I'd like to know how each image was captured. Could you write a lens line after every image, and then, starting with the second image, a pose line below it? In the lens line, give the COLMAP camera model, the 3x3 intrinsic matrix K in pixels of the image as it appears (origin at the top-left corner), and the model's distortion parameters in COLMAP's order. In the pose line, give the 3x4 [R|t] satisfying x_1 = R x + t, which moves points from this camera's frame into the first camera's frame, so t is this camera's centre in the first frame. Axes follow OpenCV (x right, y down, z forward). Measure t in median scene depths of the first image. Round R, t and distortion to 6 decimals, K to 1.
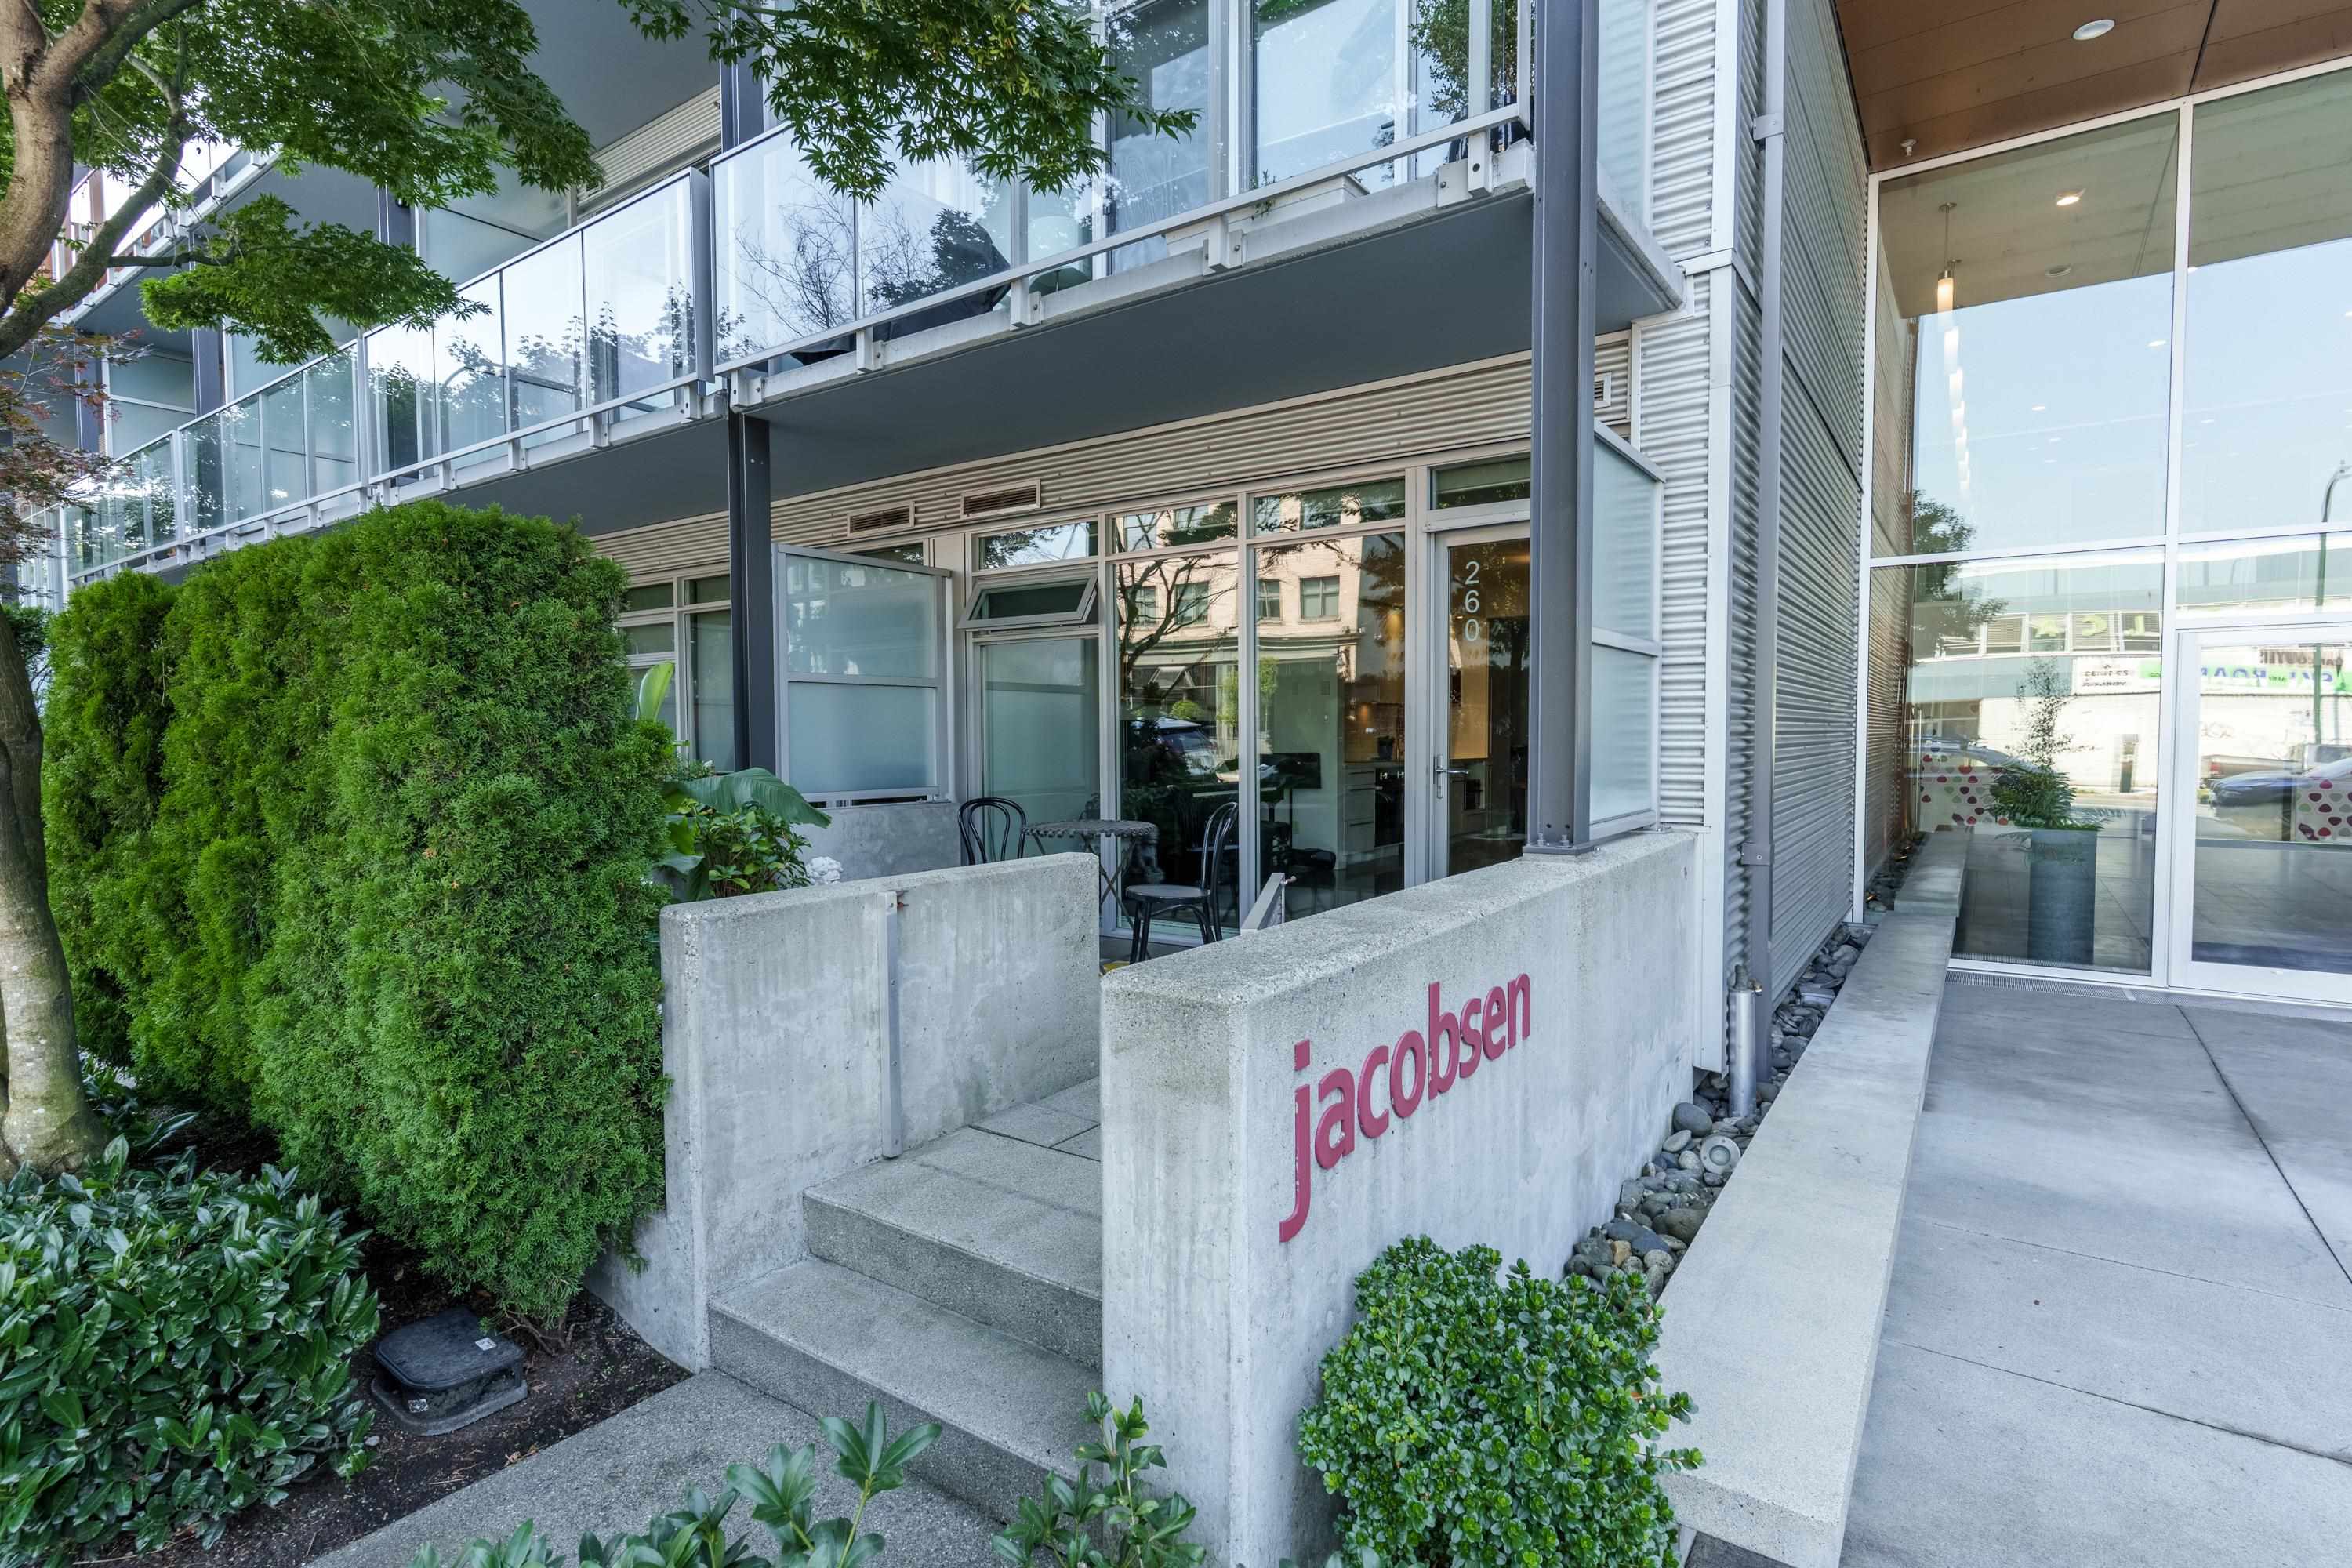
lens RADIAL K [[1147.8, 0, 1181.0], [0, 1147.8, 784.5], [0, 0, 1]] dist [-0.001513, 0.000092]
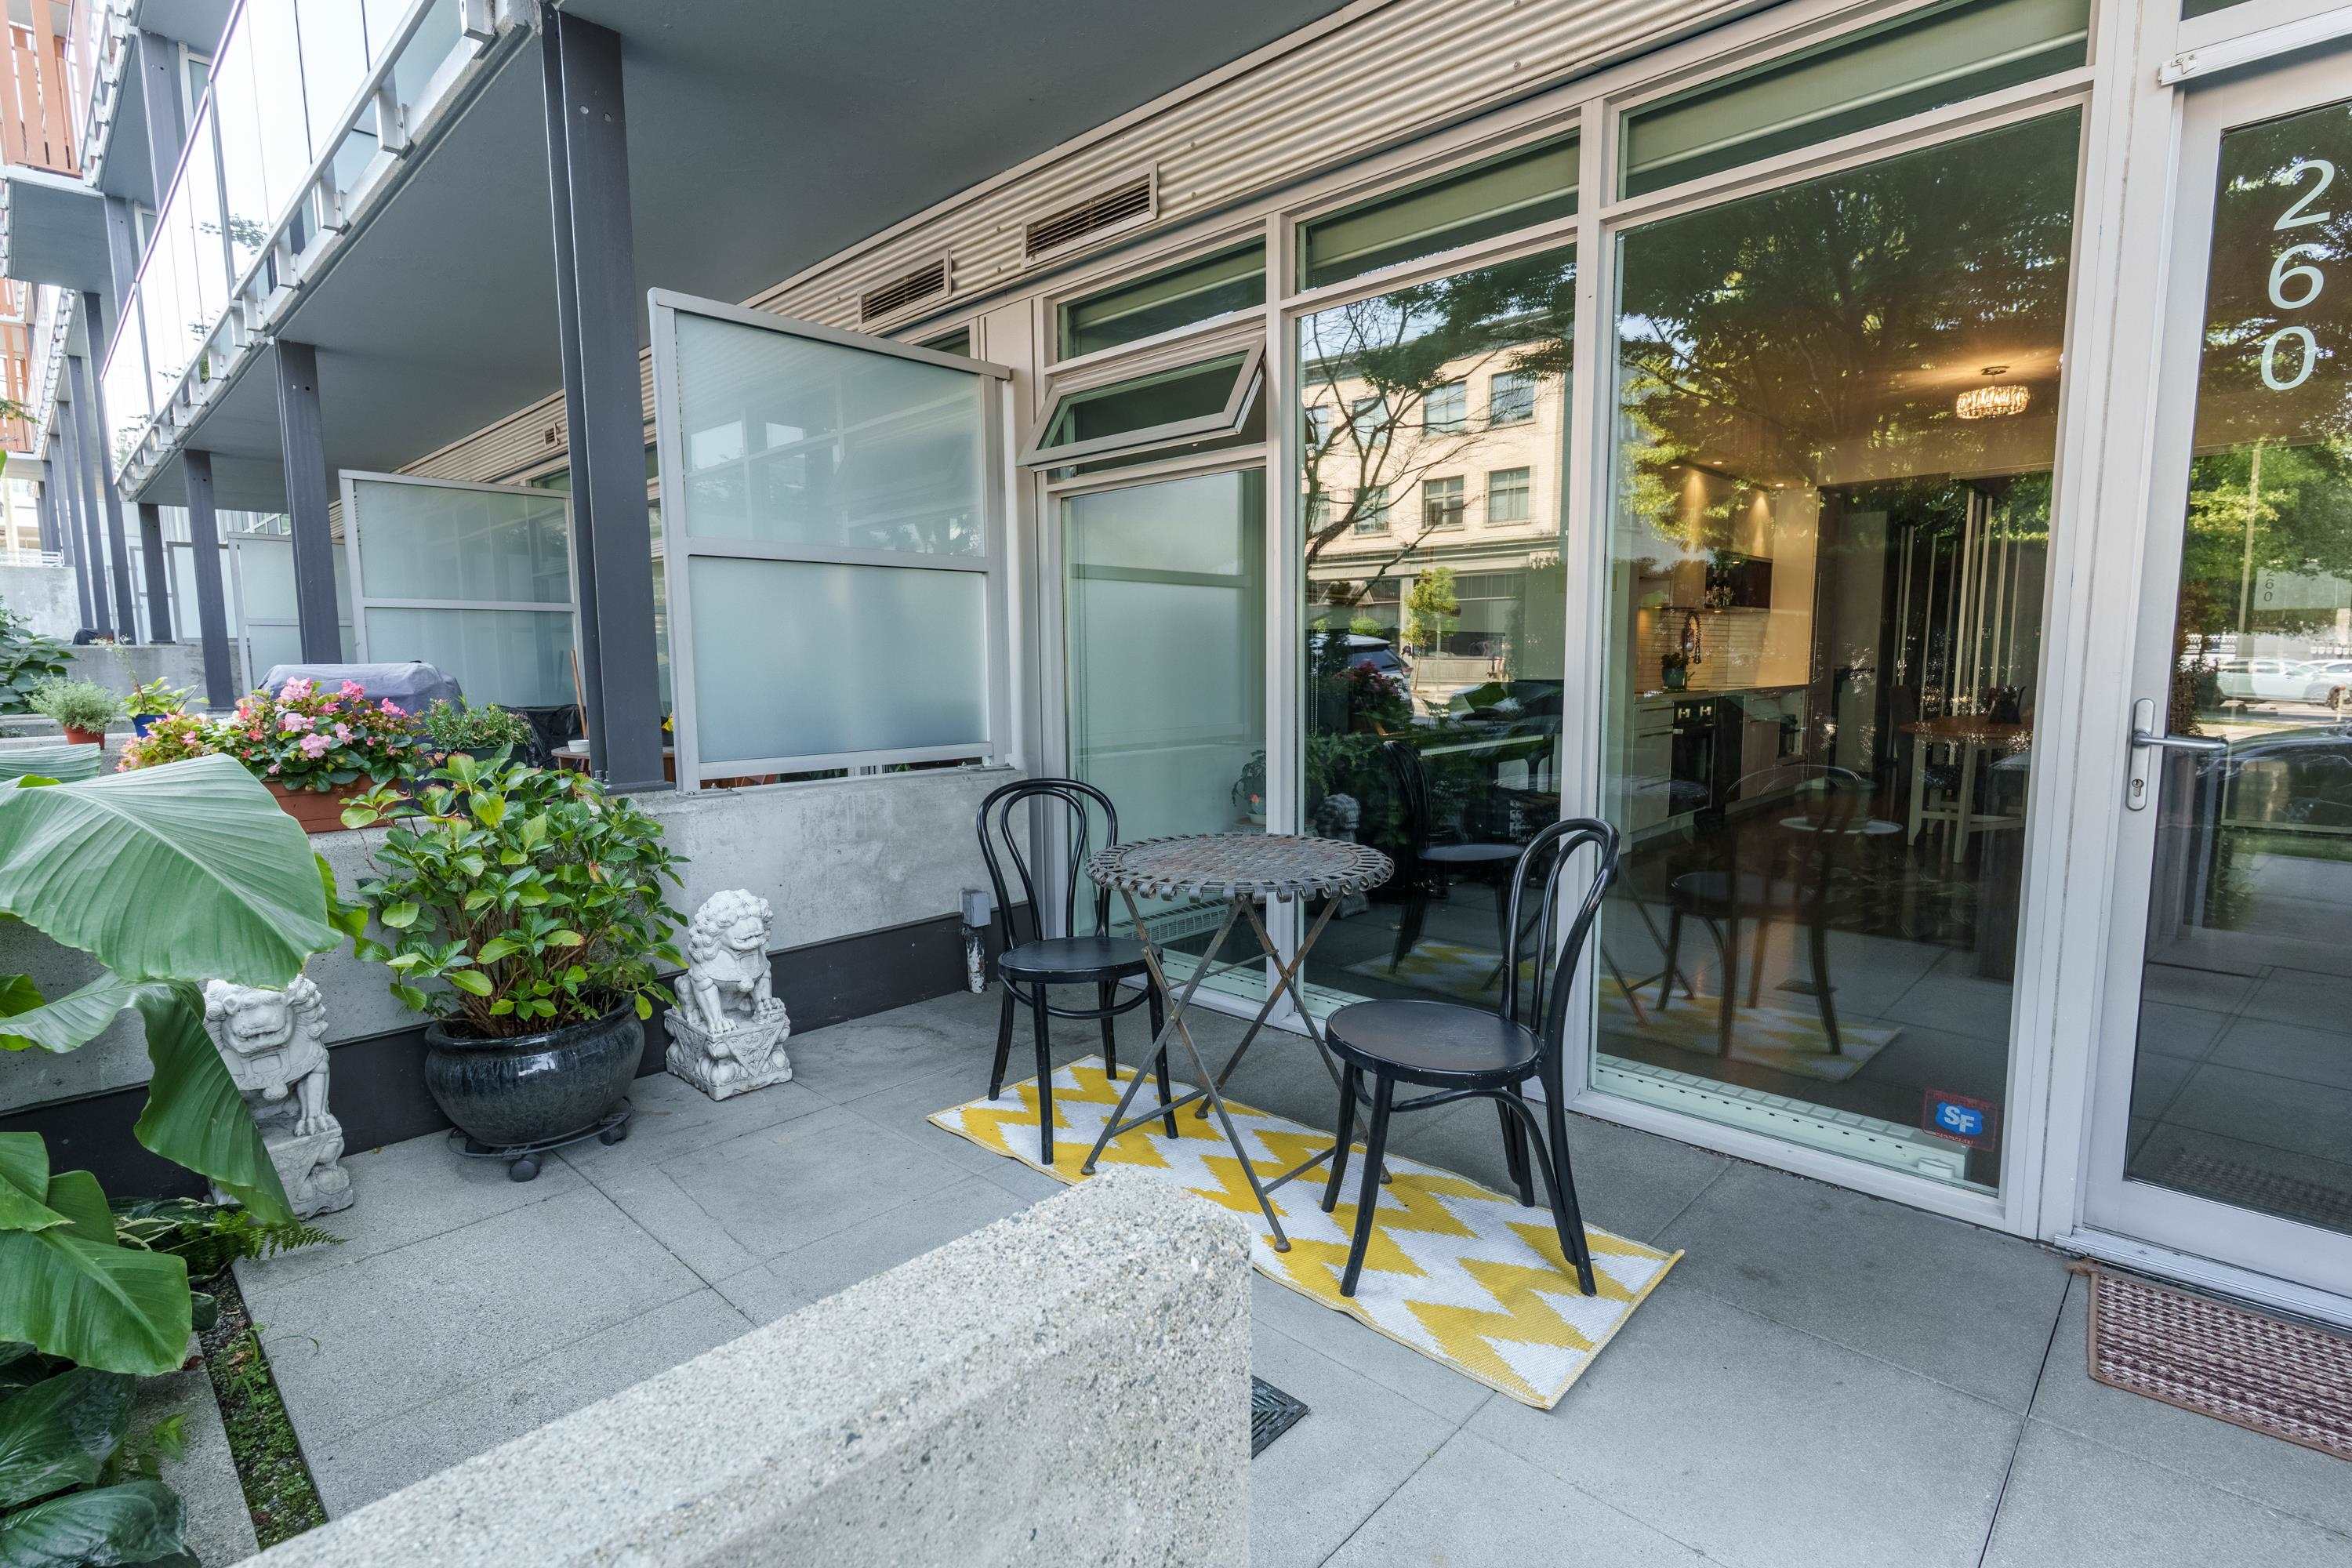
lens RADIAL K [[1147.8, 0, 1166.6], [0, 1147.8, 796.0], [0, 0, 1]] dist [-0.001513, 0.000092]
pose [[0.987535, 0.013964, -0.156777, -0.029436], [-0.001971, 0.997076, 0.076393, -0.016085], [0.157385, -0.075131, 0.984675, 0.424973]]
